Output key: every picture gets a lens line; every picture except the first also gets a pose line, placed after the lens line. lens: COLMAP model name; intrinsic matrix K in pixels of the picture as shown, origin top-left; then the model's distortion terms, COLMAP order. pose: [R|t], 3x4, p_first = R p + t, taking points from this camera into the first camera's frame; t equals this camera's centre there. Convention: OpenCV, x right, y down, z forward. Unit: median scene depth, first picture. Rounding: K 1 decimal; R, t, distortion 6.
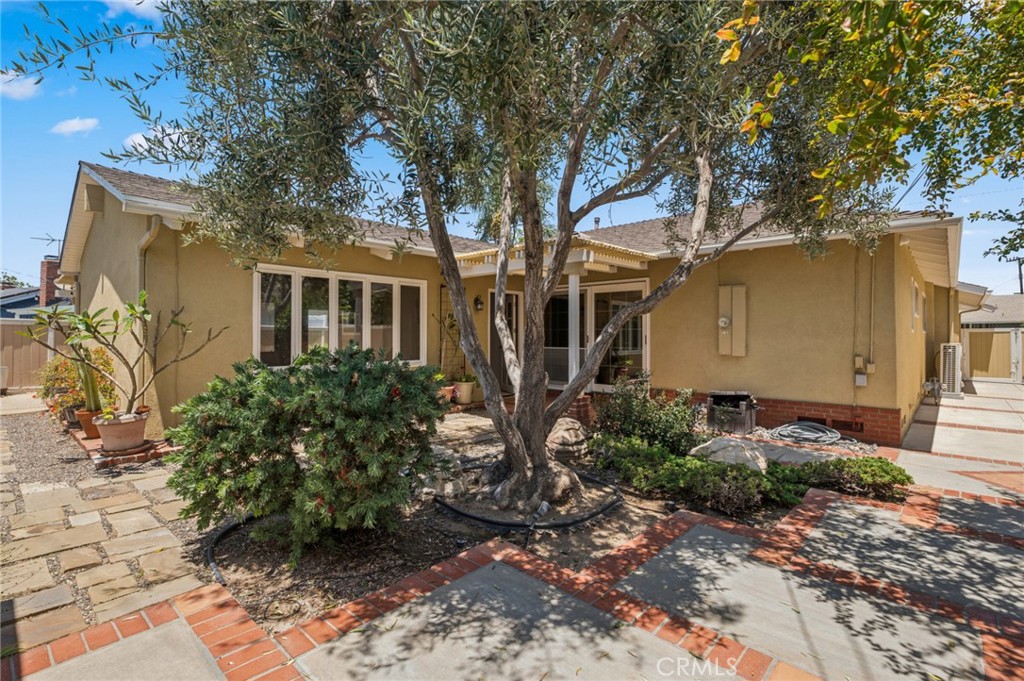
lens RADIAL K [[475.1, 0, 512.0], [0, 475.1, 340.5], [0, 0, 1]] dist [0.001067, 0.000992]
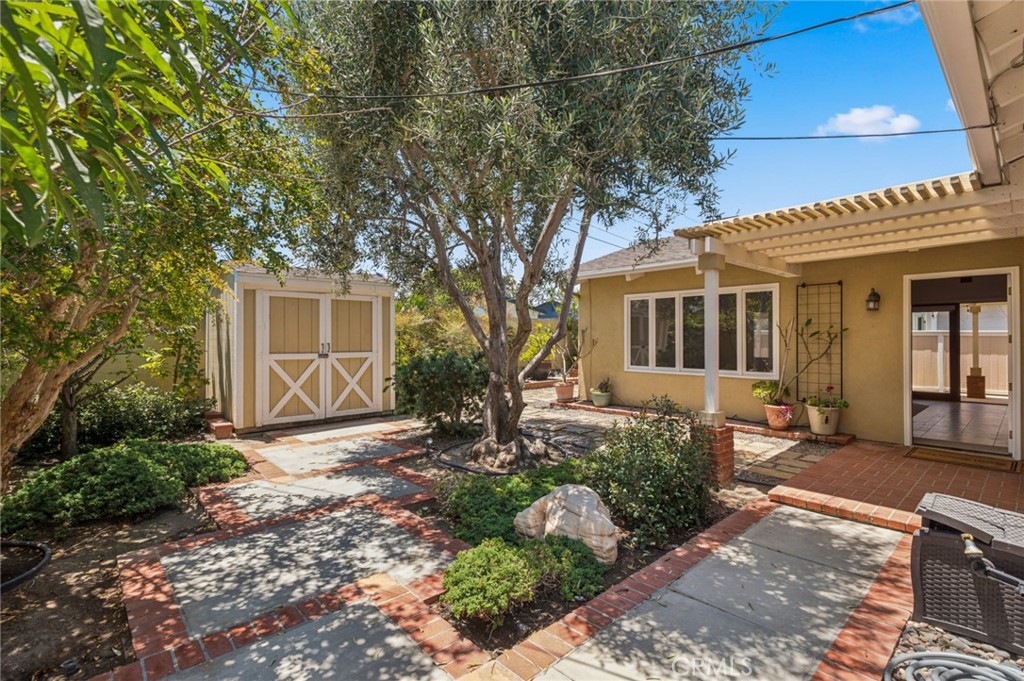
lens RADIAL K [[475.1, 0, 512.0], [0, 475.1, 340.5], [0, 0, 1]] dist [0.001067, 0.000992]
pose [[-0.084123, -0.001128, -0.996455, 1.945071], [-0.007776, 0.999970, -0.000476, -0.035147], [0.996425, 0.007708, -0.084129, 1.541775]]
